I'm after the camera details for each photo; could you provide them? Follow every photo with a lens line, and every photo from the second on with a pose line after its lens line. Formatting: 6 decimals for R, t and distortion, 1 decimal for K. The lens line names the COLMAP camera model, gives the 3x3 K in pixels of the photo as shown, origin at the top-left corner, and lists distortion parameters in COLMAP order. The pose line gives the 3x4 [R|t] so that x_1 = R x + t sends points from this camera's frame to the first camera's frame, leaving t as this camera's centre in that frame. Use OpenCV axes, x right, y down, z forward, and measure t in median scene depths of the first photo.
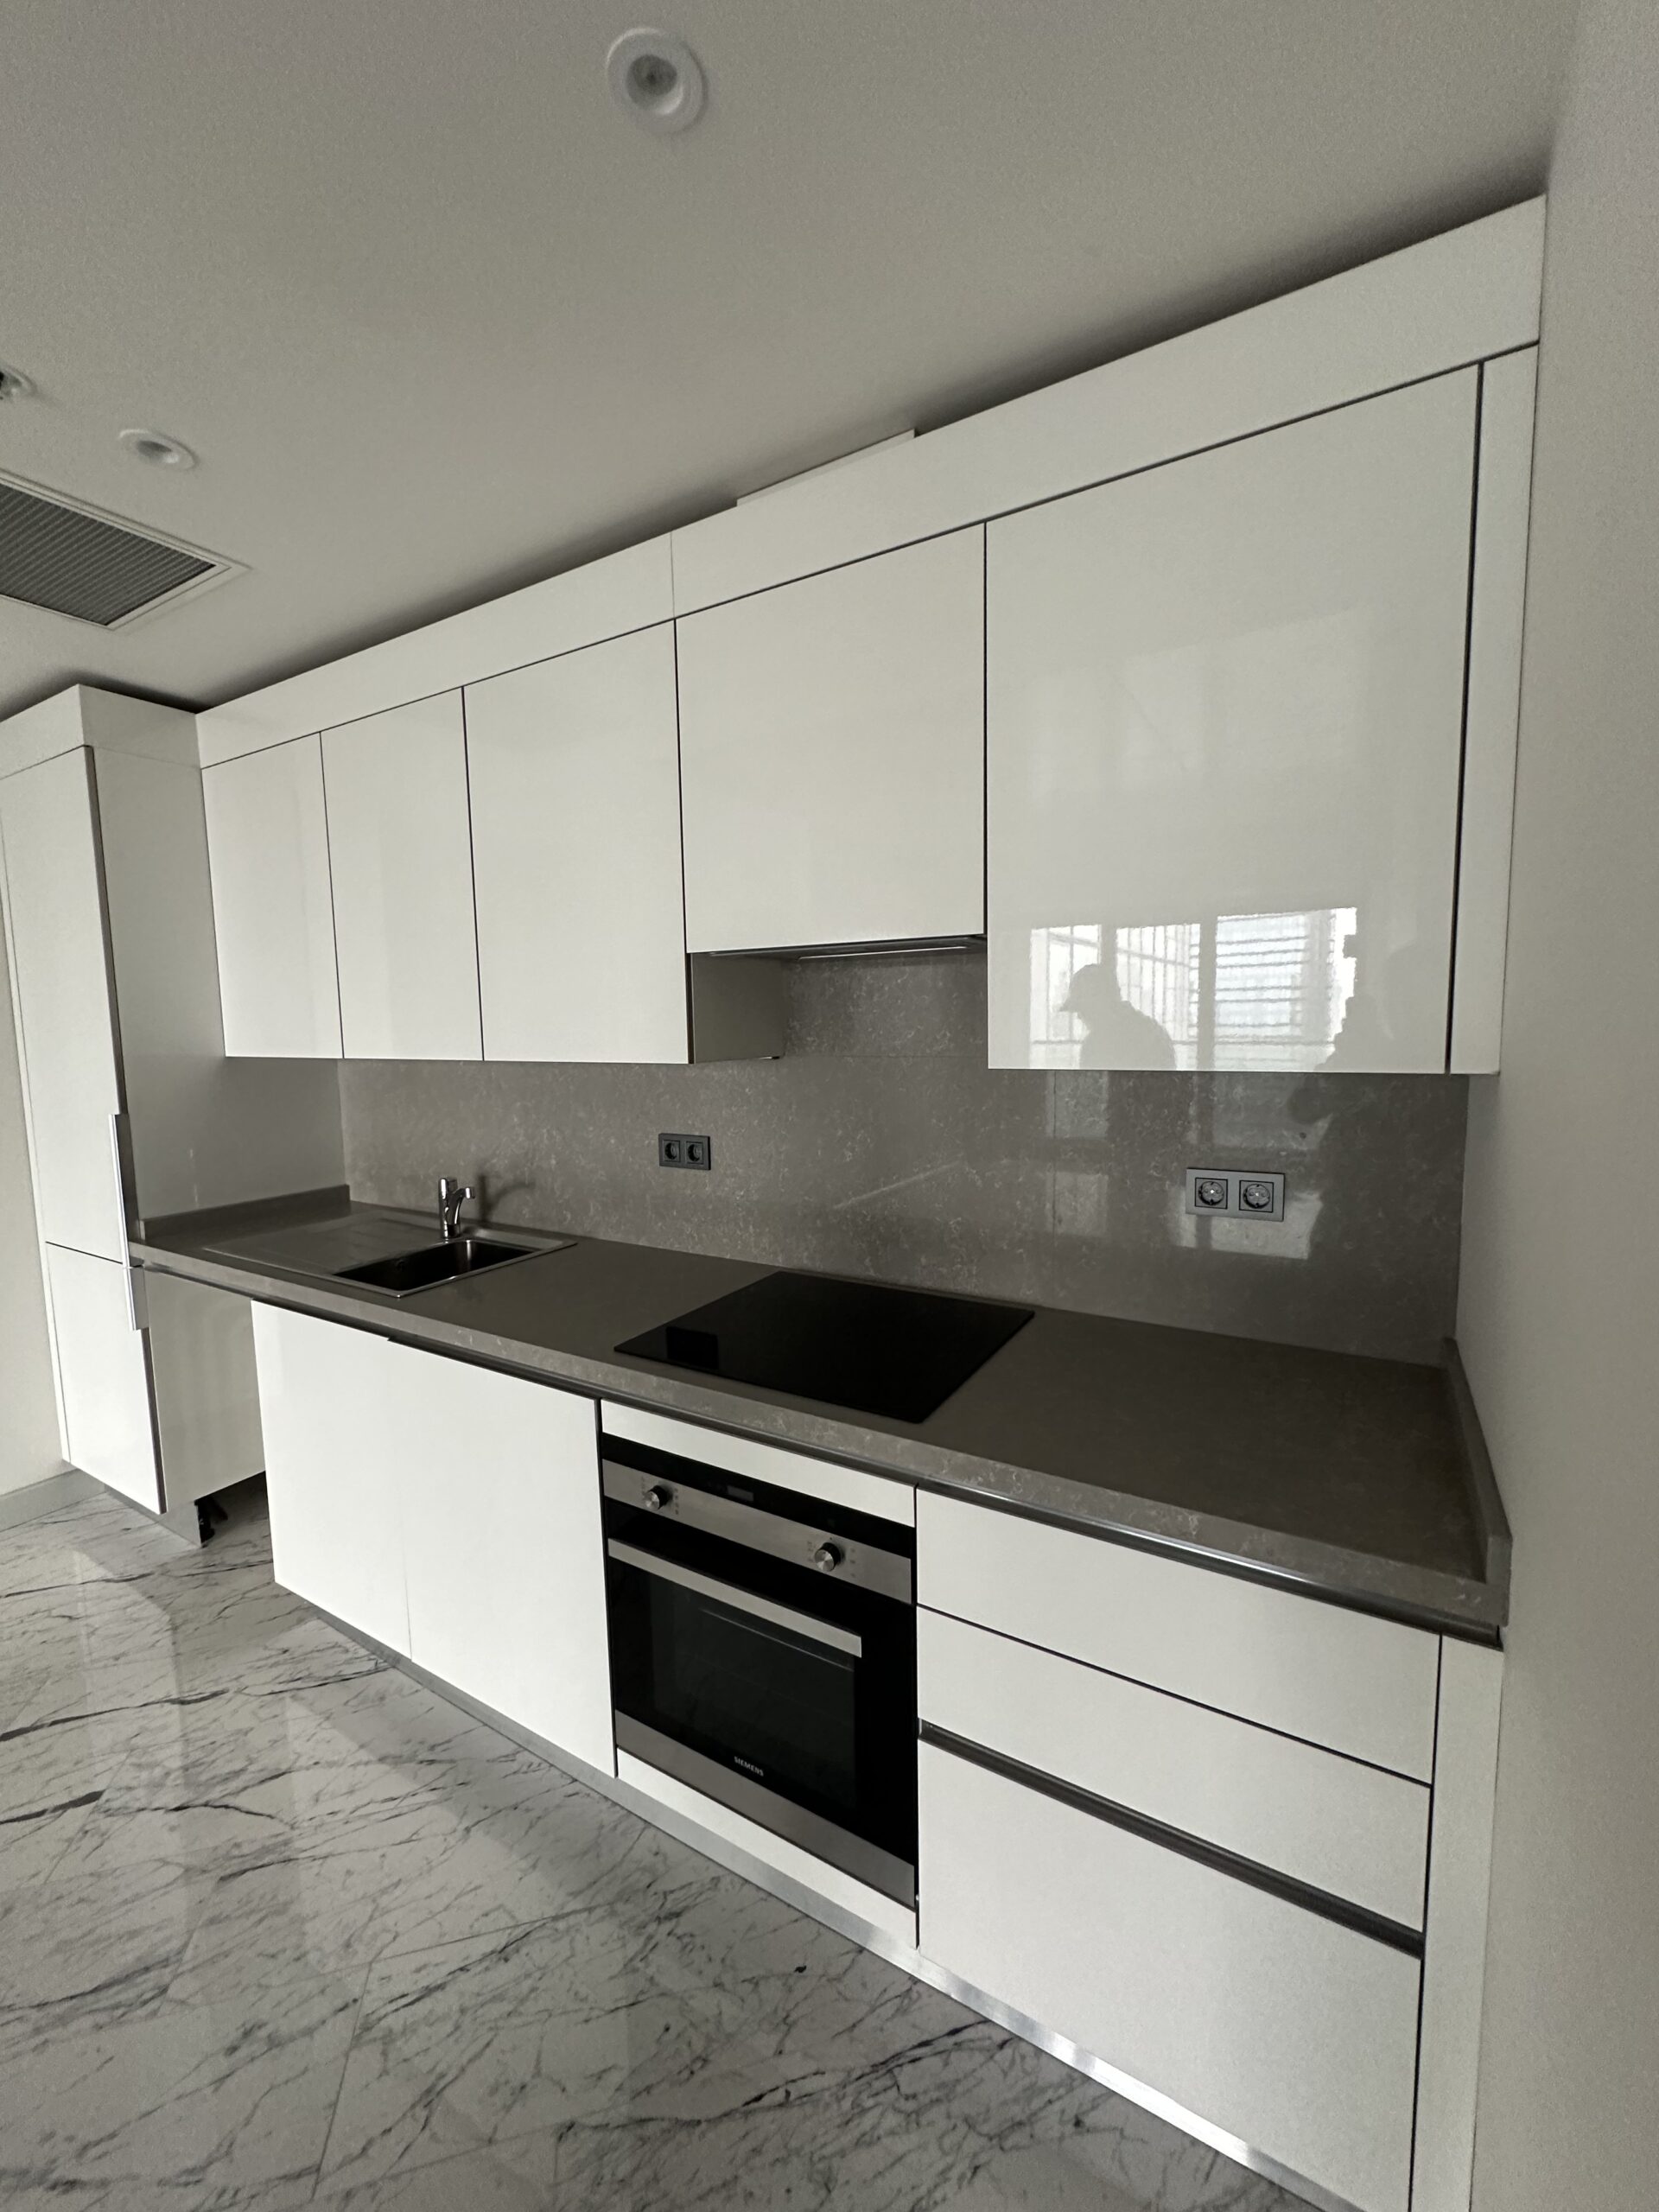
lens RADIAL K [[884.6, 0, 829.5], [0, 884.6, 1106.0], [0, 0, 1]] dist [0.000447, 0.000365]
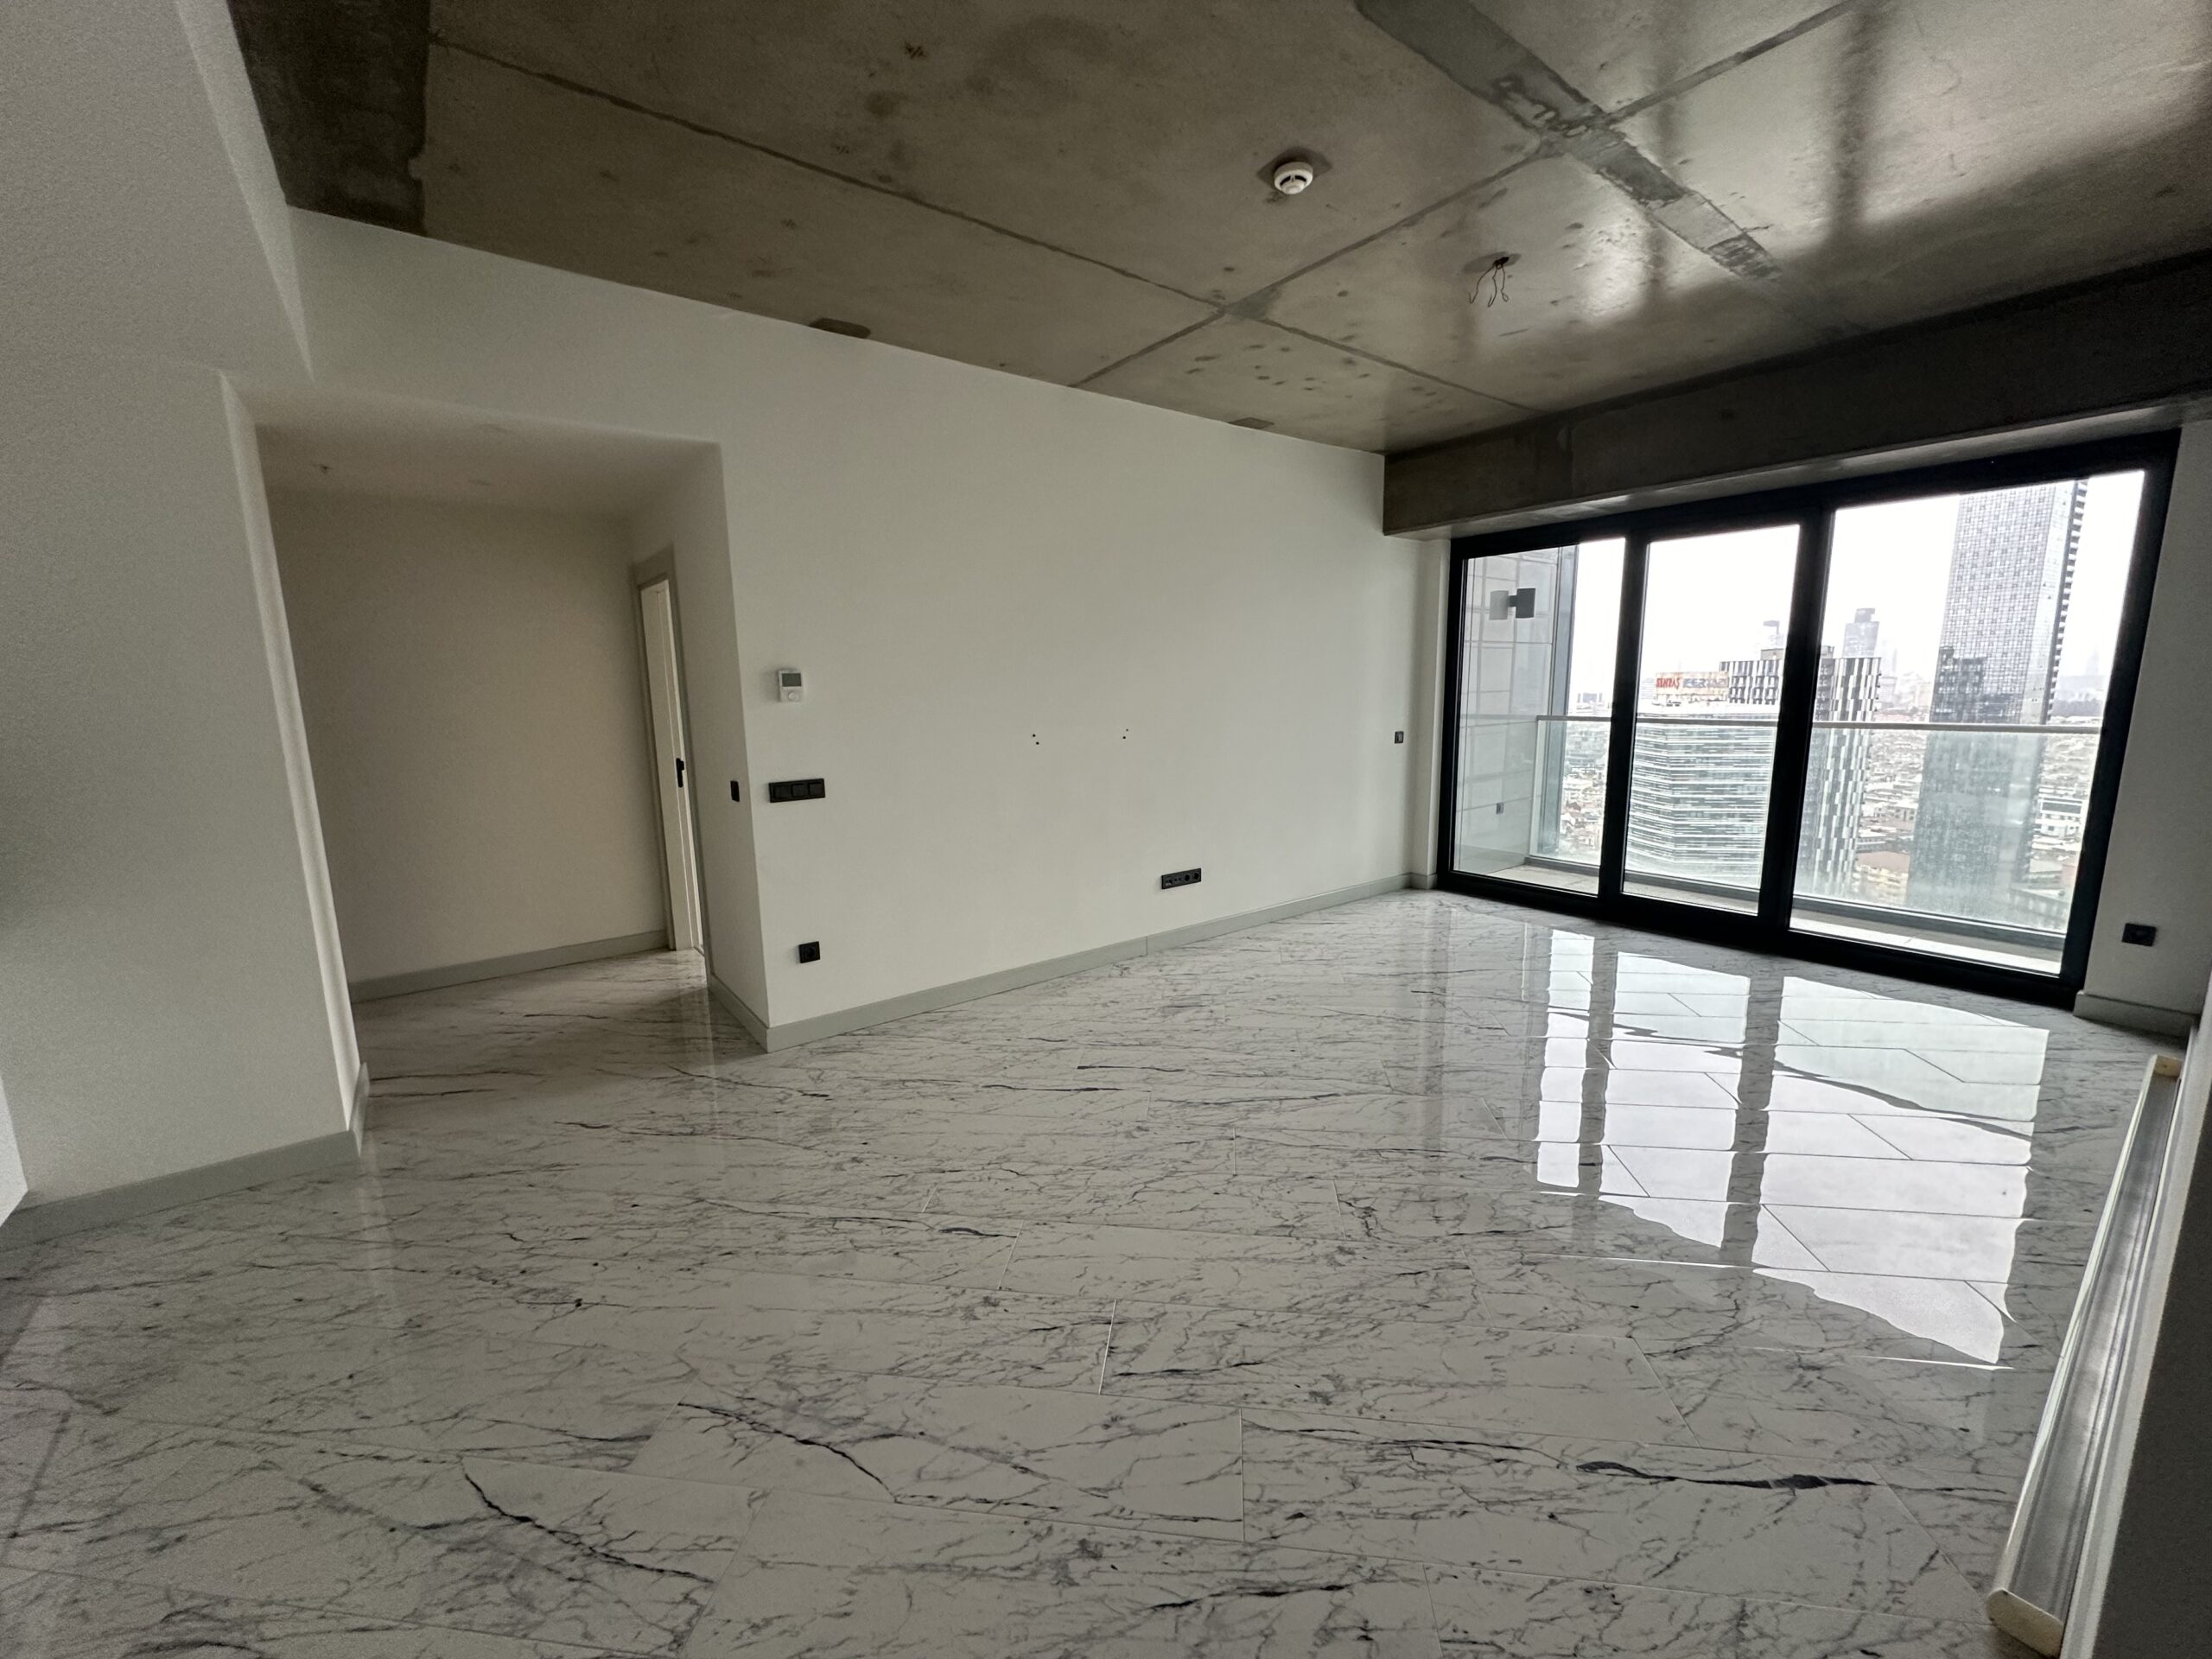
lens RADIAL K [[884.6, 0, 1106.0], [0, 884.6, 829.5], [0, 0, 1]] dist [0.000447, 0.000365]
pose [[-0.929803, -0.028420, 0.366959, -1.794107], [0.069151, 0.965771, 0.250009, -0.080653], [-0.361504, 0.257835, -0.896011, 1.084043]]
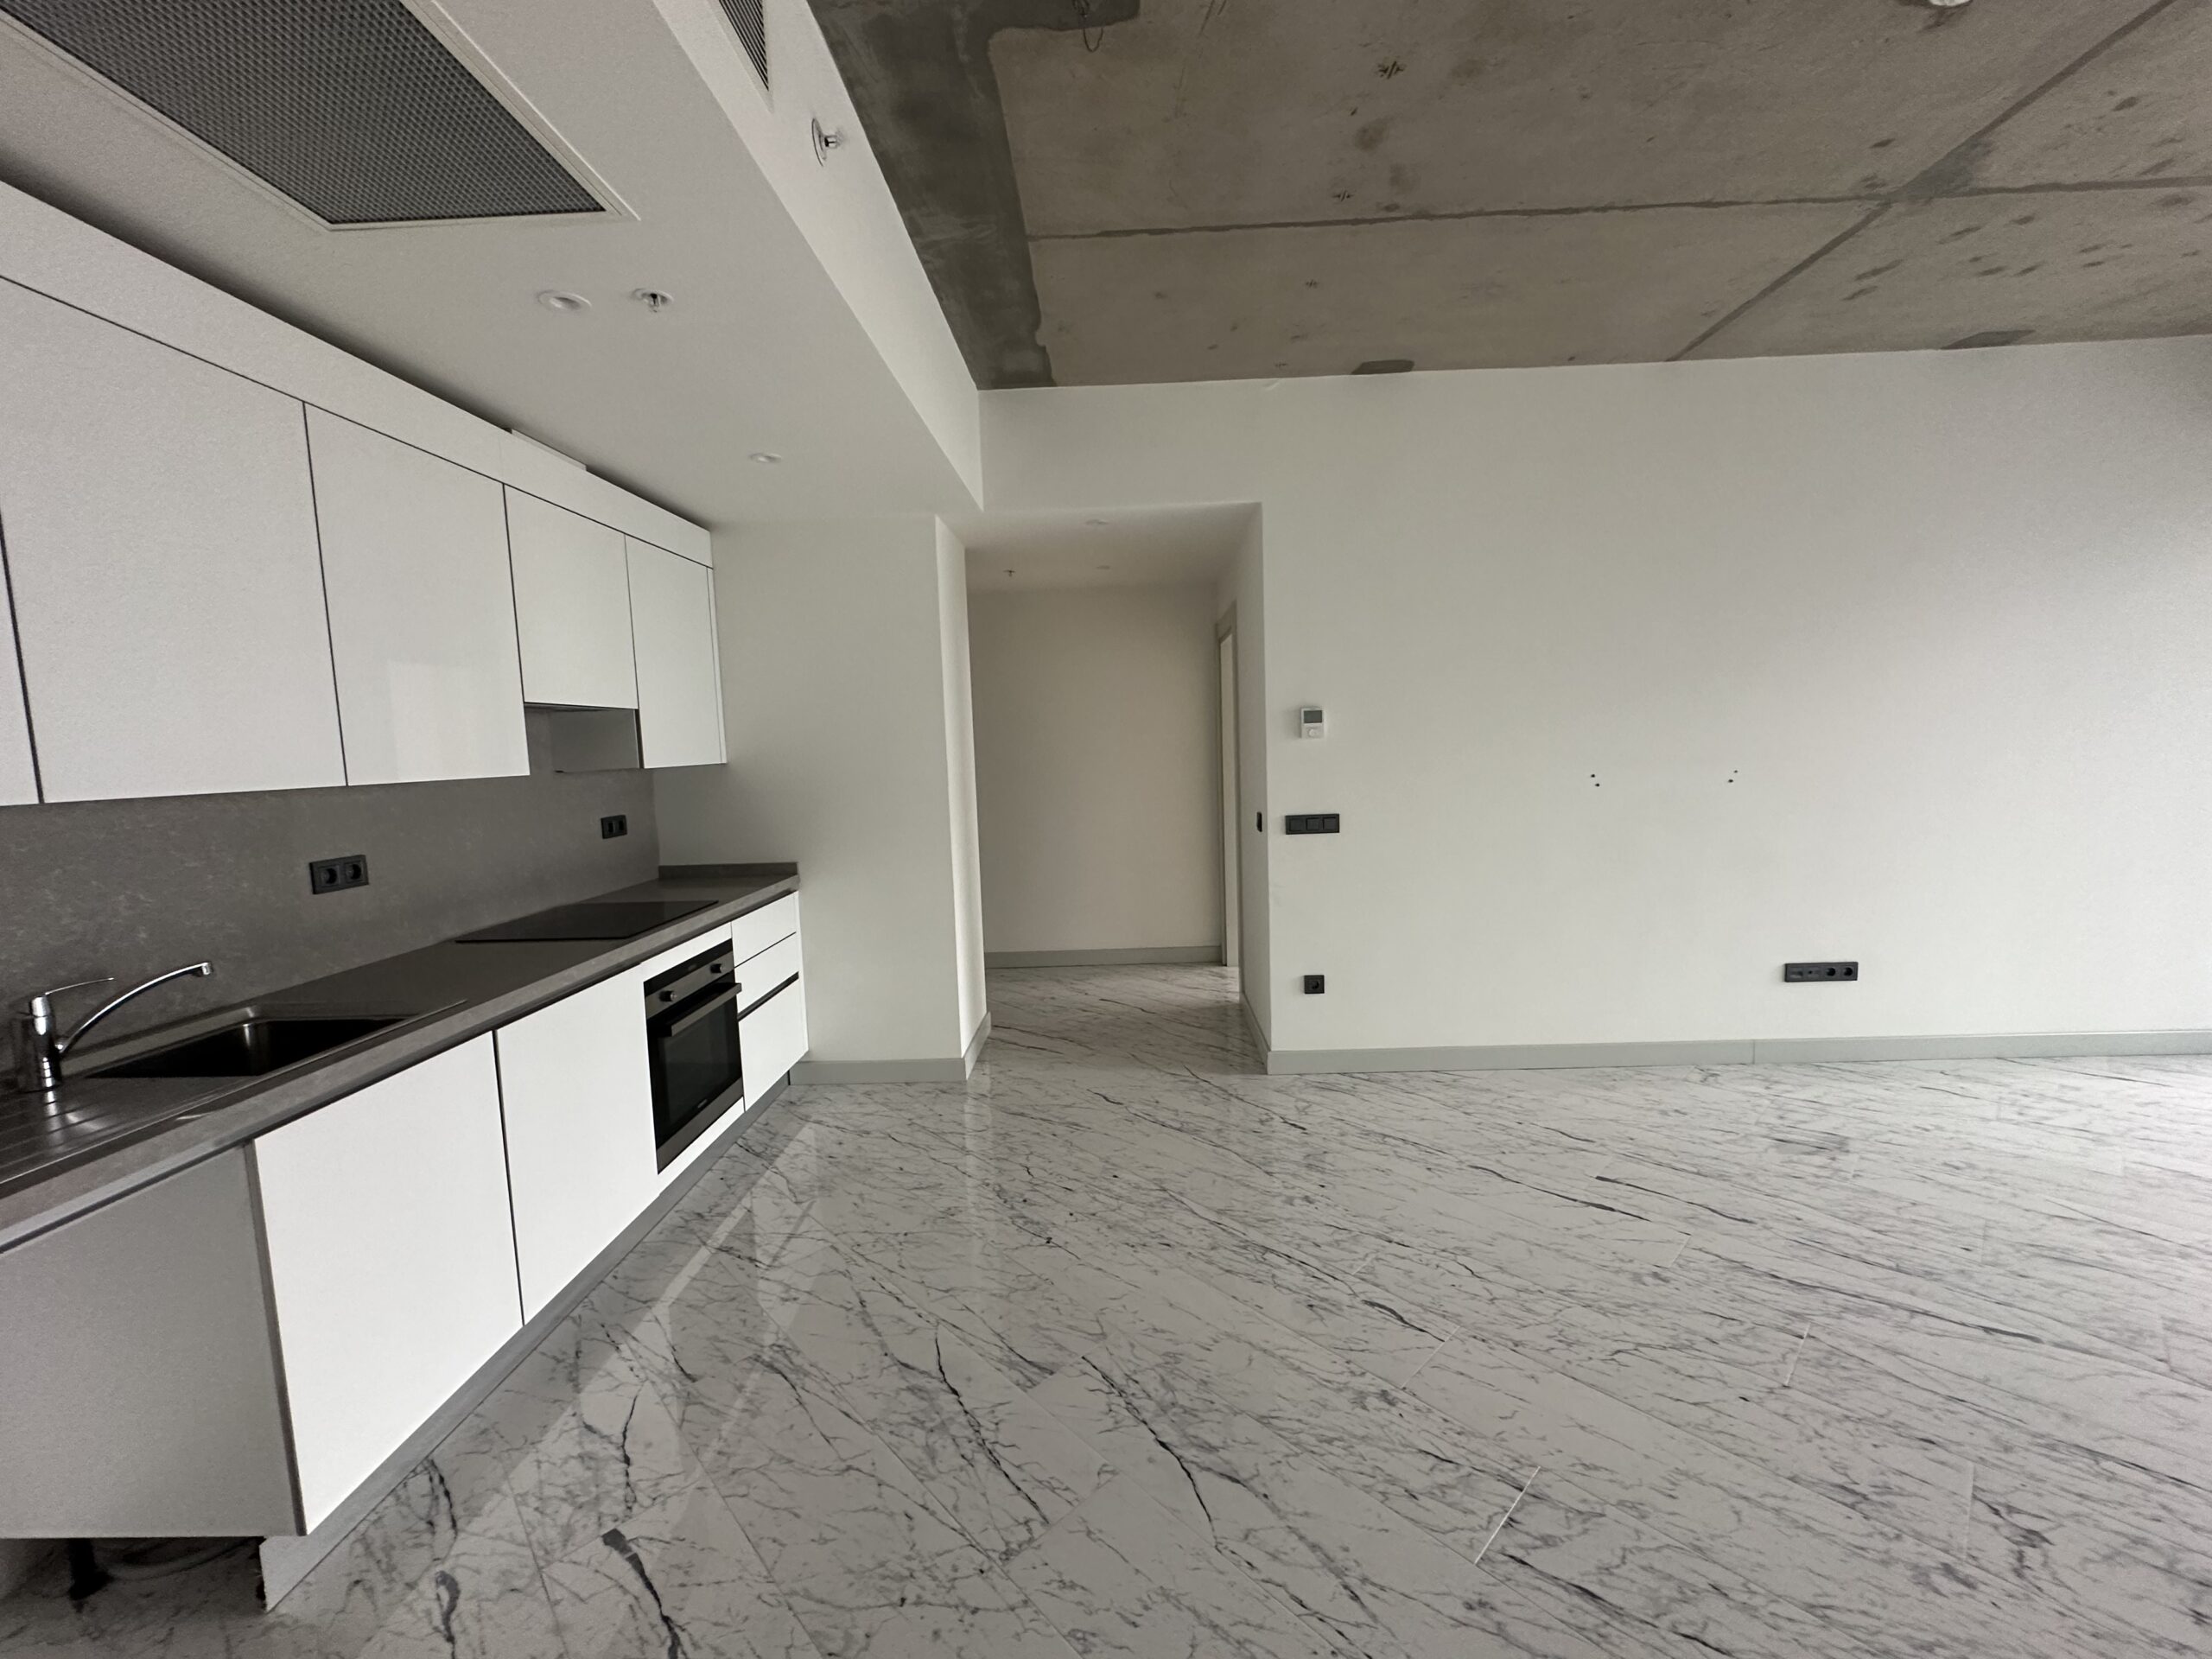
lens RADIAL K [[884.6, 0, 1106.0], [0, 884.6, 829.5], [0, 0, 1]] dist [0.000447, 0.000365]
pose [[-0.491540, -0.052670, 0.869261, -1.968495], [0.128271, 0.982903, 0.132089, -0.030290], [-0.861357, 0.176428, -0.476380, 0.897783]]
